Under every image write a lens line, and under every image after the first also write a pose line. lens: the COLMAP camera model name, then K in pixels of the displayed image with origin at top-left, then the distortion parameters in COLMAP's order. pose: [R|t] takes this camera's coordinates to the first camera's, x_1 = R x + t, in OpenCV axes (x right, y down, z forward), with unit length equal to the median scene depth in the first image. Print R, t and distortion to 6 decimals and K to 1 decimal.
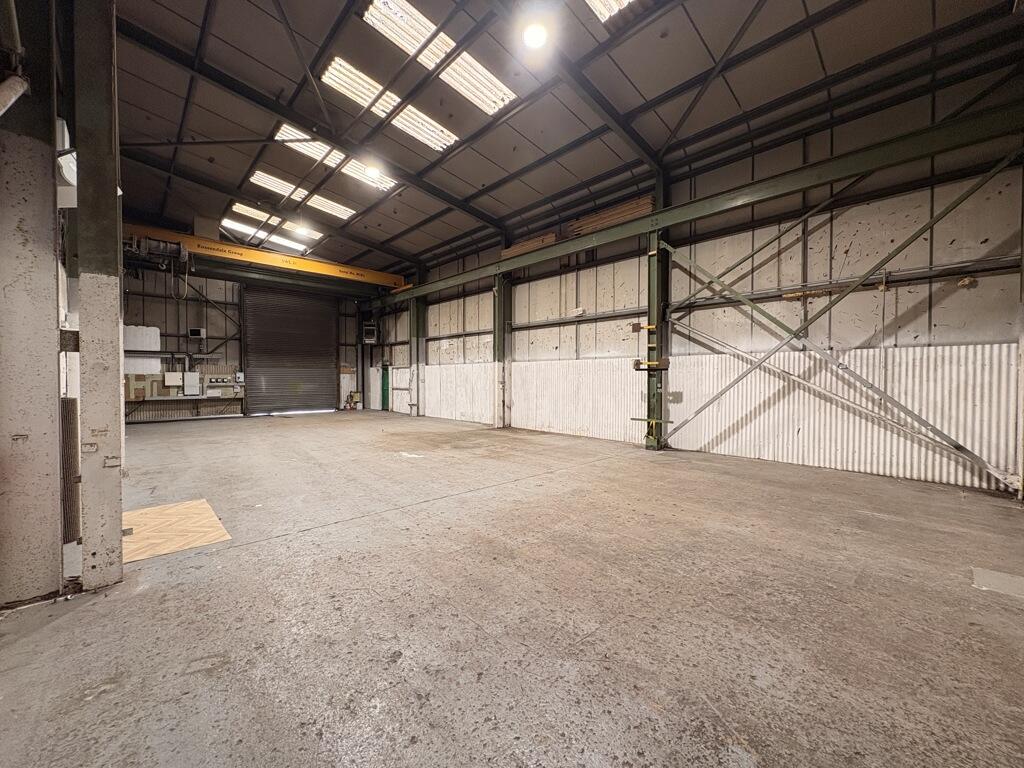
lens RADIAL K [[407.7, 0, 510.7], [0, 407.7, 384.0], [0, 0, 1]] dist [0.001177, 0.000186]
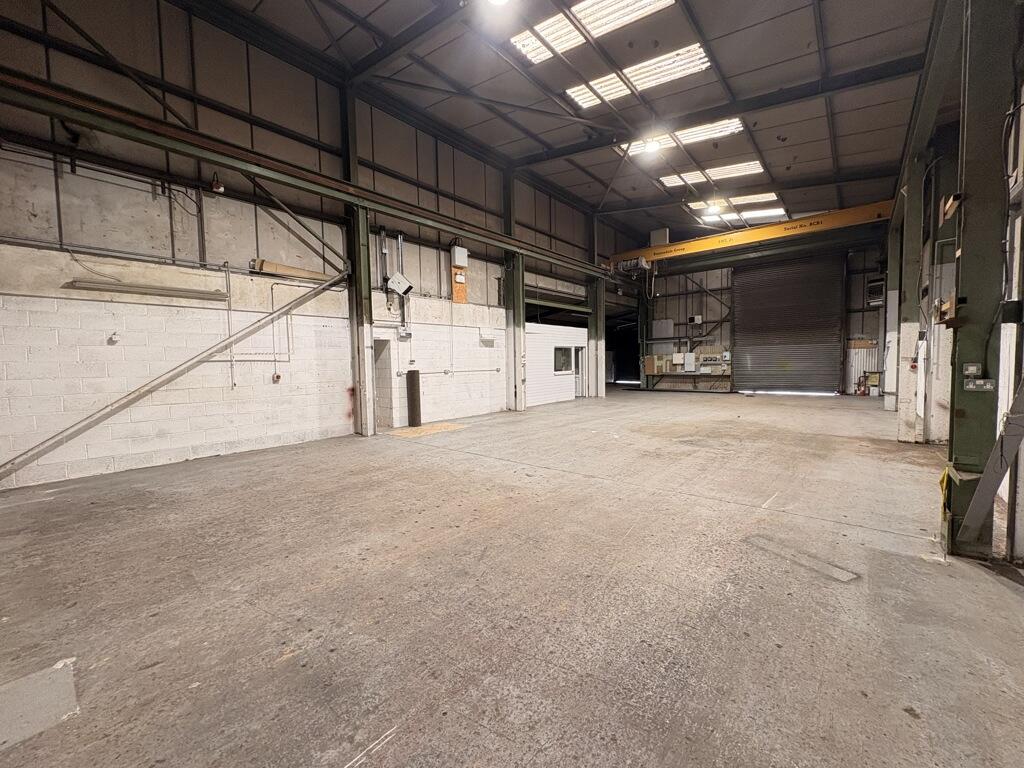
lens RADIAL K [[407.7, 0, 510.7], [0, 407.7, 384.0], [0, 0, 1]] dist [0.001177, 0.000186]
pose [[0.105624, 0.051892, -0.993051, 1.112683], [0.005052, 0.998597, 0.052719, -0.006889], [0.994393, -0.010585, 0.105214, 0.990316]]
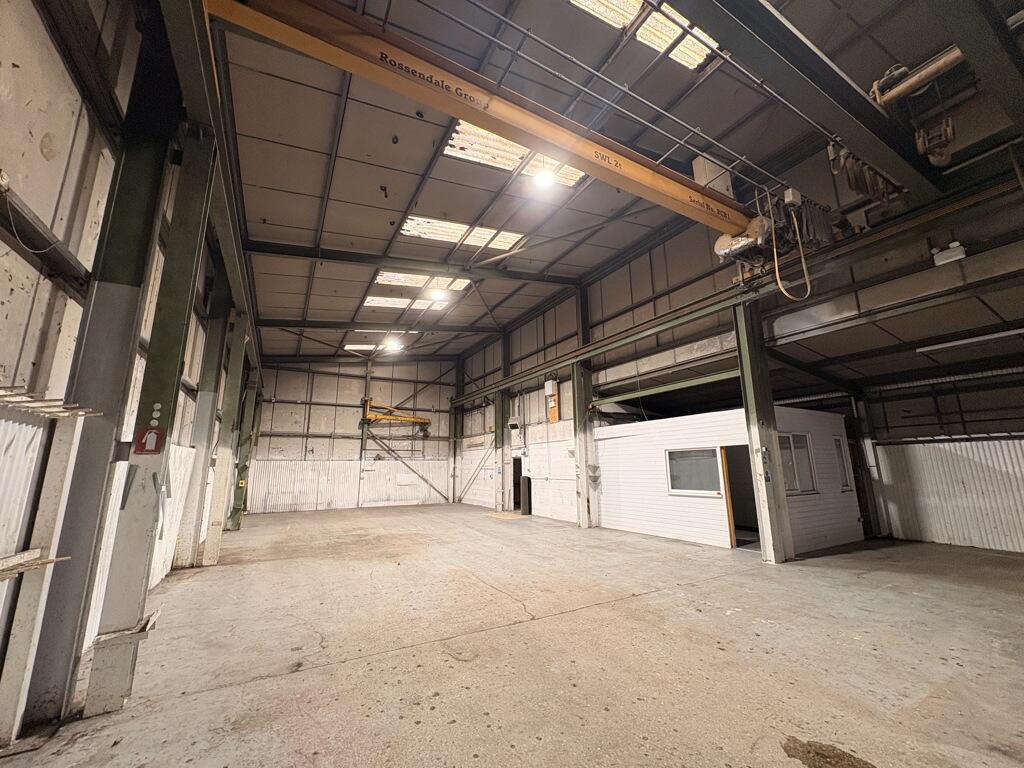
lens RADIAL K [[407.7, 0, 510.7], [0, 407.7, 384.0], [0, 0, 1]] dist [0.001177, 0.000186]
pose [[-0.968411, 0.058030, 0.242512, -1.471586], [0.011697, 0.982046, -0.188281, -0.071866], [-0.249083, -0.179496, -0.951703, 3.631725]]
